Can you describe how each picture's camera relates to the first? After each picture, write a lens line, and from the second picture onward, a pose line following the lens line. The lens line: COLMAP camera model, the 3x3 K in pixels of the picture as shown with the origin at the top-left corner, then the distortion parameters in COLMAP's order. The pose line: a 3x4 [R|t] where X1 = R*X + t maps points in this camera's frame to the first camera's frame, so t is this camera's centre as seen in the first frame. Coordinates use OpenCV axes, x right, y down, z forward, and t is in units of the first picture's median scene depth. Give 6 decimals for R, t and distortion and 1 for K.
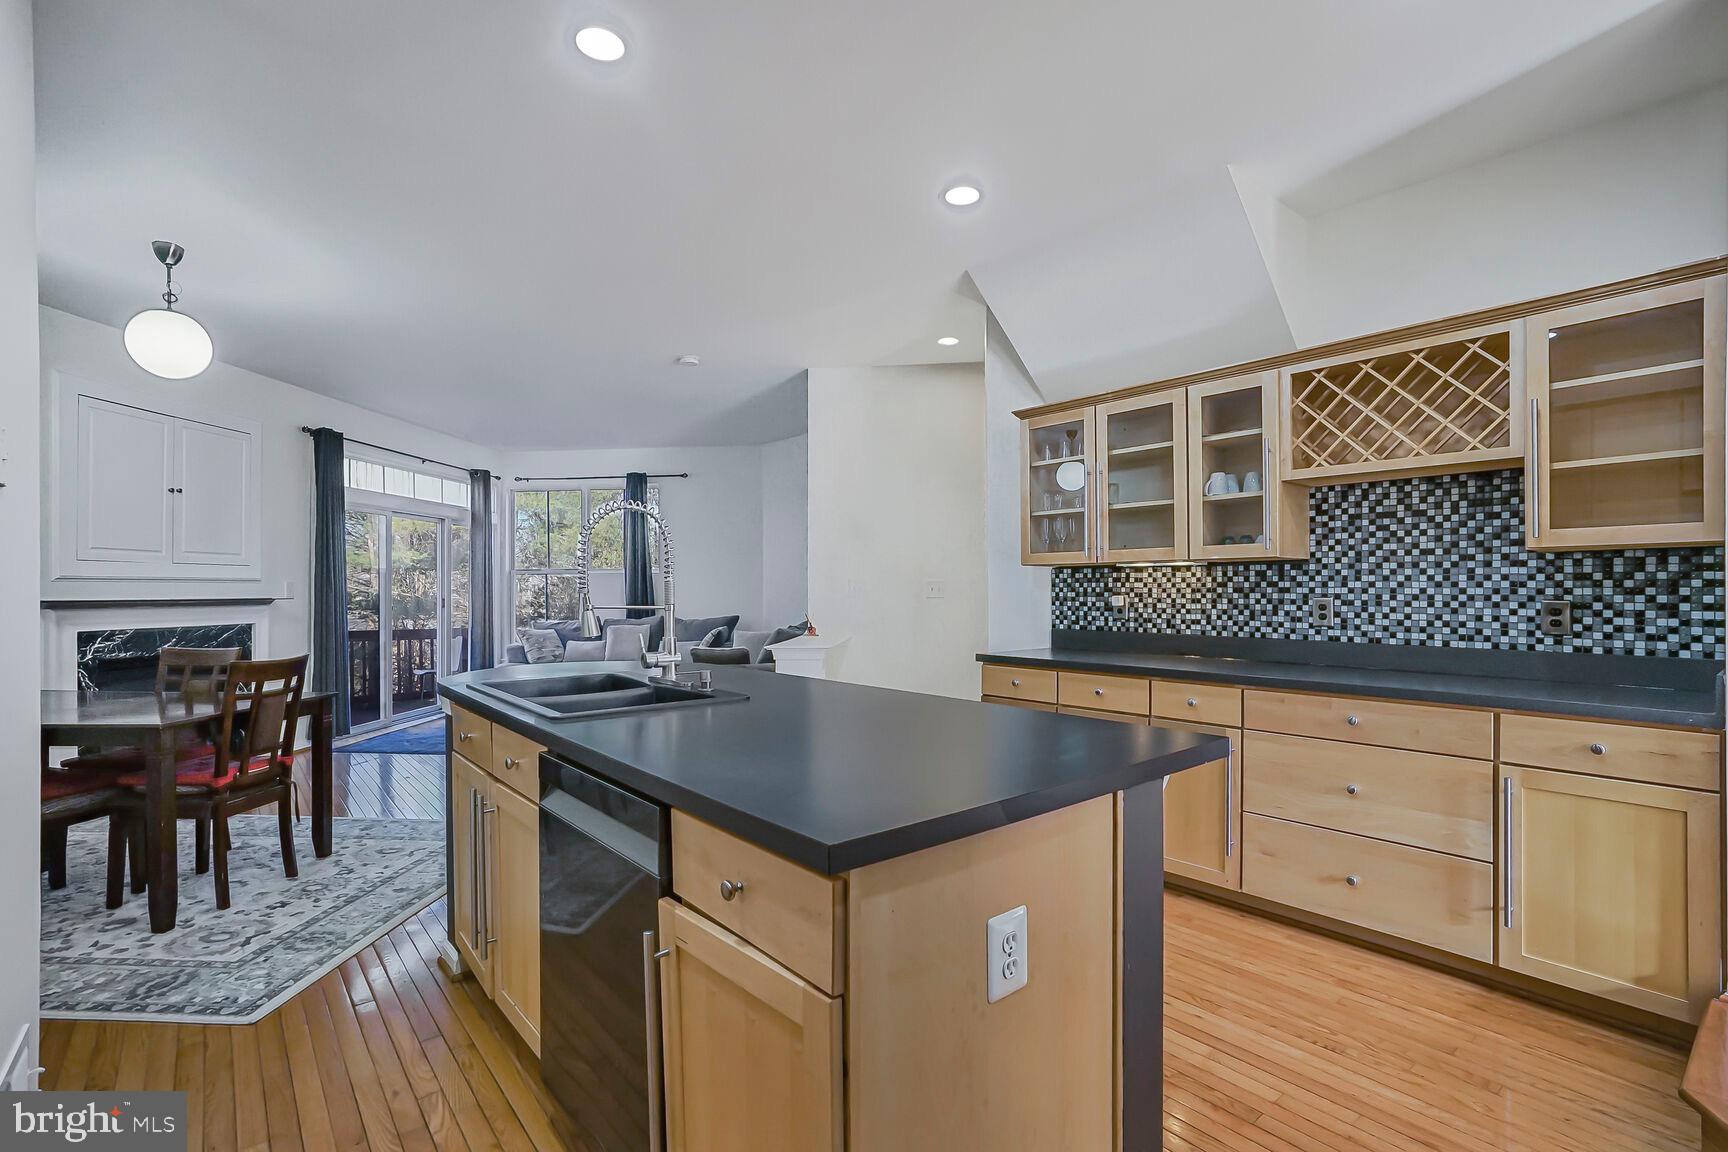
lens RADIAL K [[788.8, 0, 838.8], [0, 788.8, 589.2], [0, 0, 1]] dist [-0.037021, 0.011256]
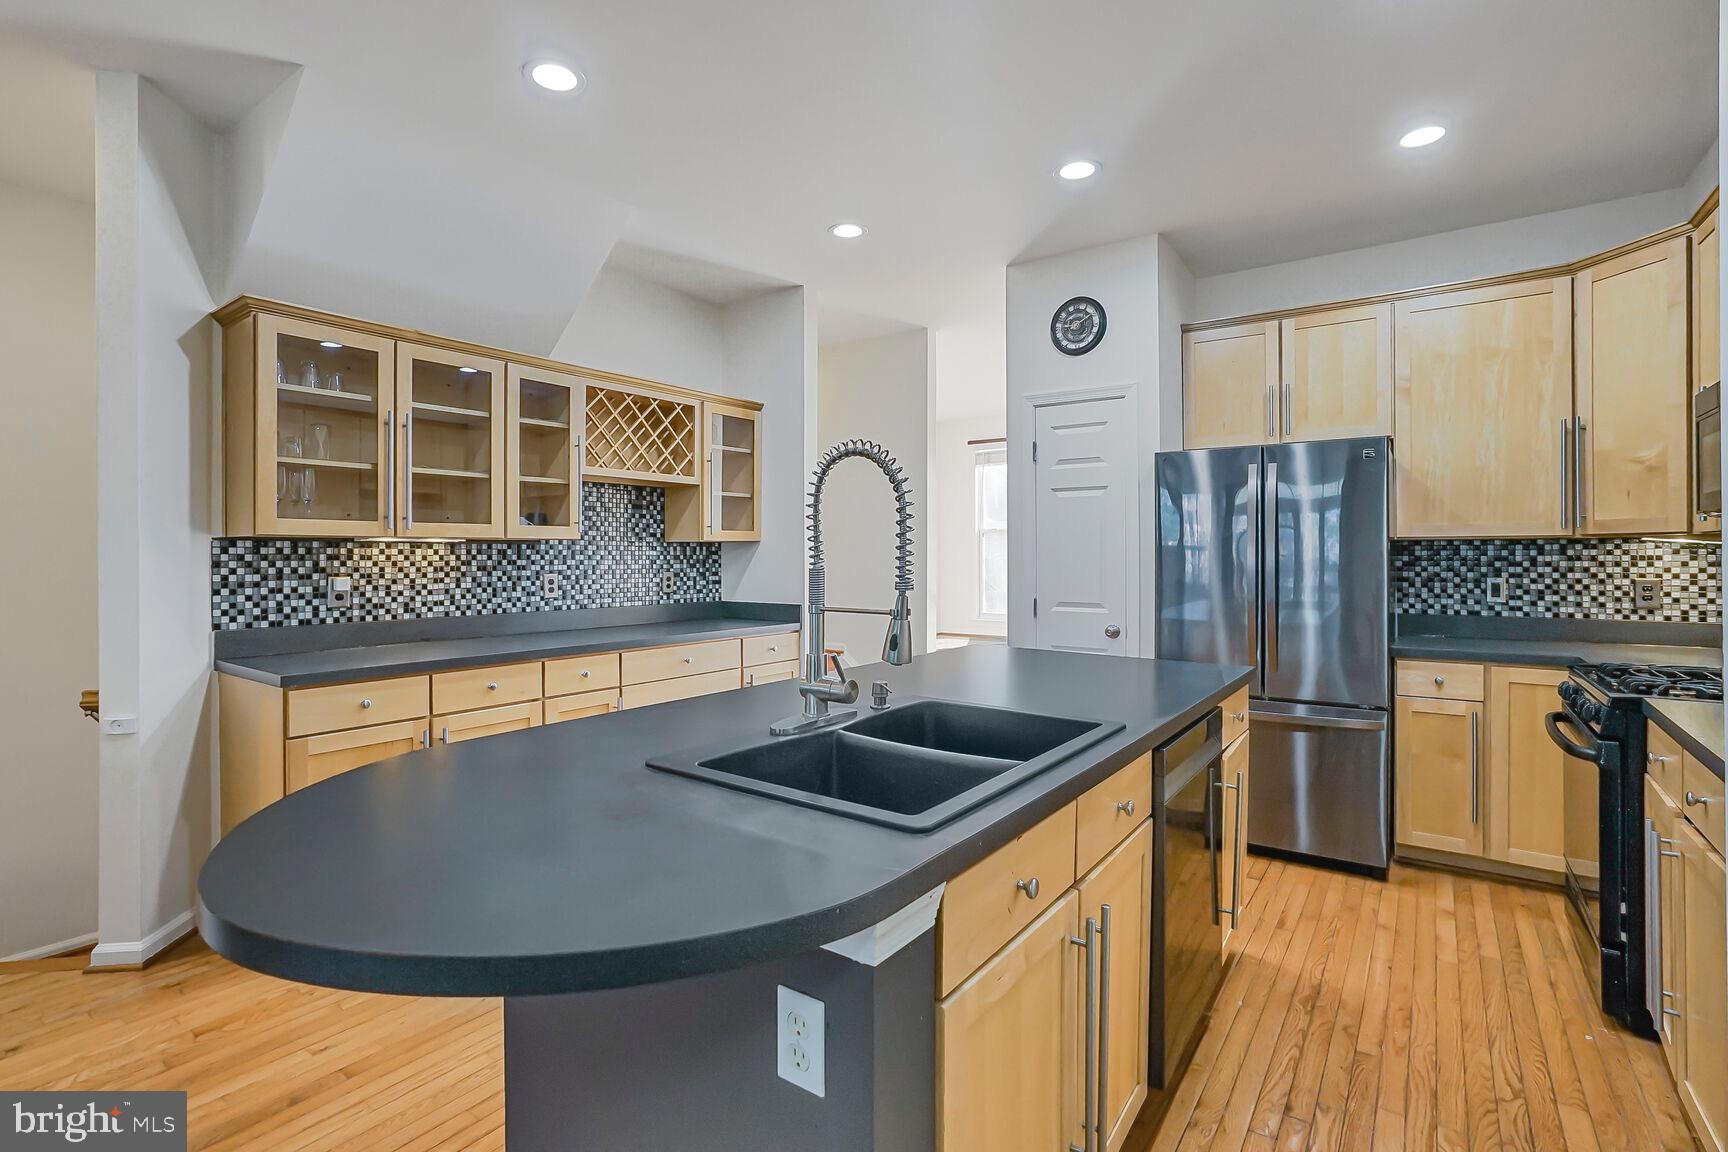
lens RADIAL K [[788.8, 0, 854.7], [0, 788.8, 564.4], [0, 0, 1]] dist [-0.037021, 0.011256]
pose [[-0.245521, -0.006940, 0.969366, -0.581866], [0.004641, 0.999954, 0.008335, -0.009897], [-0.969380, 0.006545, -0.245478, 0.770027]]
